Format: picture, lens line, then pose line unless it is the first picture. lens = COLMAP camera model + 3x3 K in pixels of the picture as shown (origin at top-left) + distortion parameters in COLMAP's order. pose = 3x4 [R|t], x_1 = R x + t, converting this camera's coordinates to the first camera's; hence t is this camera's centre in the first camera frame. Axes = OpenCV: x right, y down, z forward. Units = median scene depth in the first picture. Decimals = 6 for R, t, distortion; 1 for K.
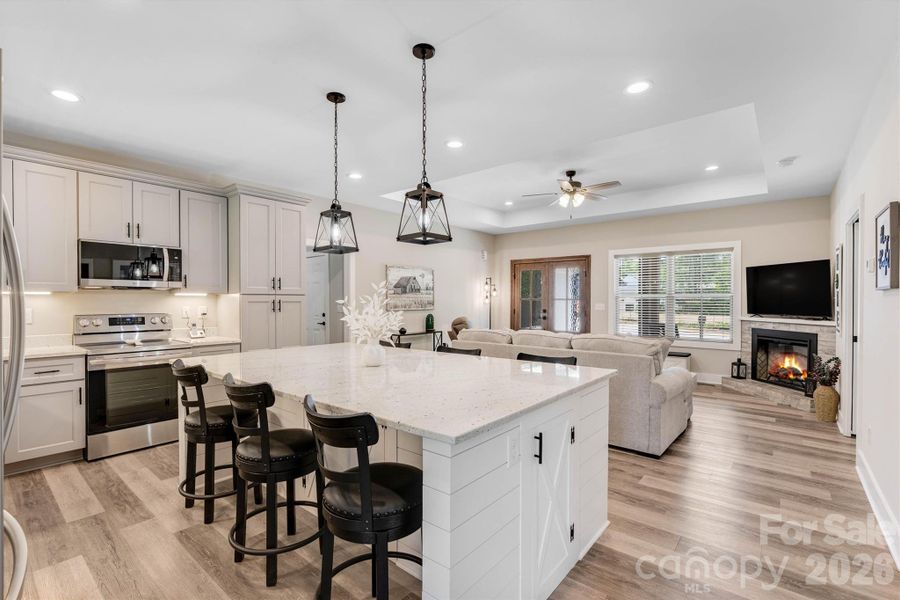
lens RADIAL K [[405.5, 0, 455.1], [0, 405.5, 304.4], [0, 0, 1]] dist [-0.001234, 0.001309]
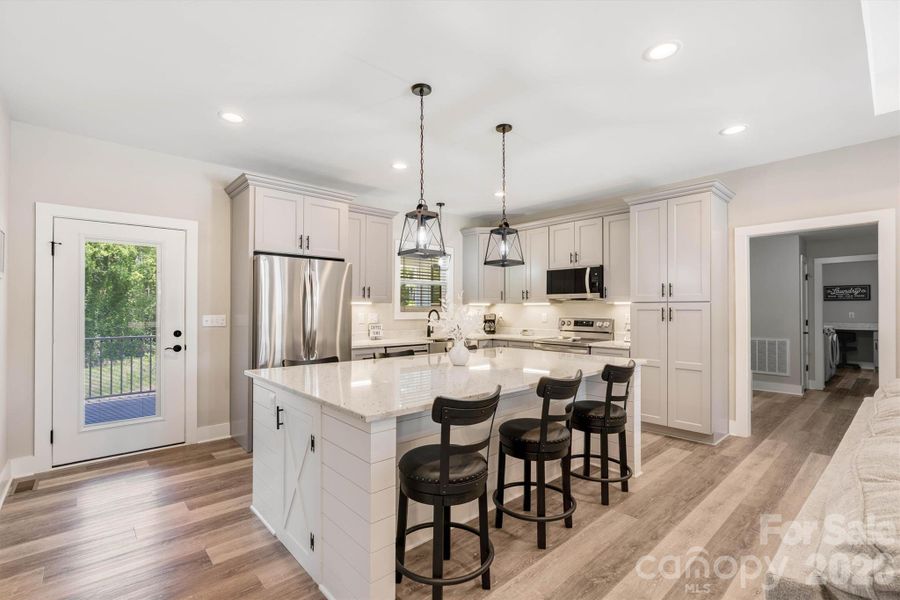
lens RADIAL K [[405.5, 0, 445.0], [0, 405.5, 302.1], [0, 0, 1]] dist [-0.001234, 0.001309]
pose [[-0.143882, -0.017948, -0.989432, 0.419353], [-0.012186, 0.999792, -0.016364, -0.001656], [0.989520, 0.009702, -0.144070, 0.502588]]
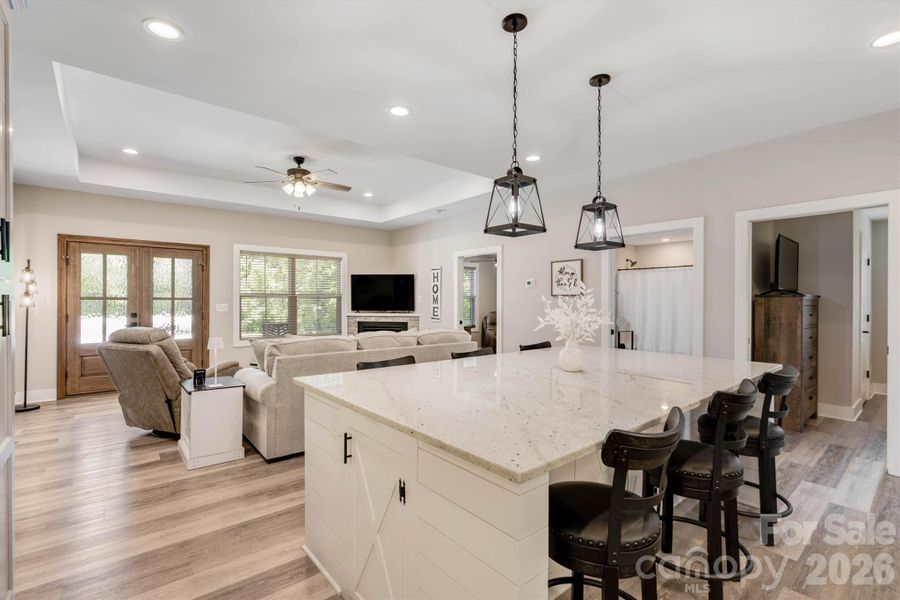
lens RADIAL K [[405.5, 0, 446.0], [0, 405.5, 299.7], [0, 0, 1]] dist [-0.001234, 0.001309]
pose [[0.195503, 0.004207, 0.980694, -0.514337], [0.009714, 0.999933, -0.006226, -0.001683], [-0.980655, 0.010744, 0.195450, 0.489475]]
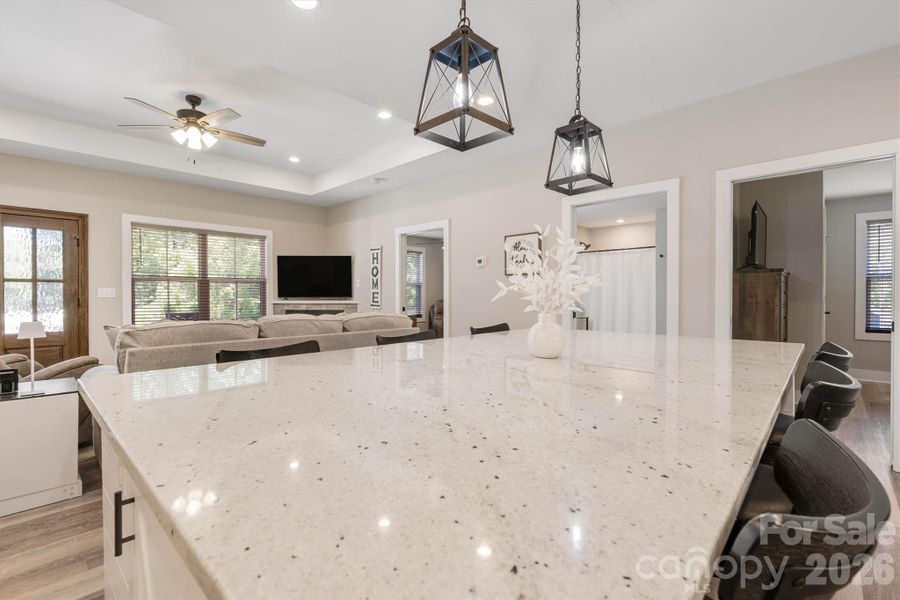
lens RADIAL K [[405.5, 0, 441.4], [0, 405.5, 294.8], [0, 0, 1]] dist [-0.001234, 0.001309]
pose [[0.084106, 0.000266, 0.996457, -0.374322], [0.014894, 0.999888, -0.001524, 0.025083], [-0.996345, 0.014969, 0.084093, 0.494116]]
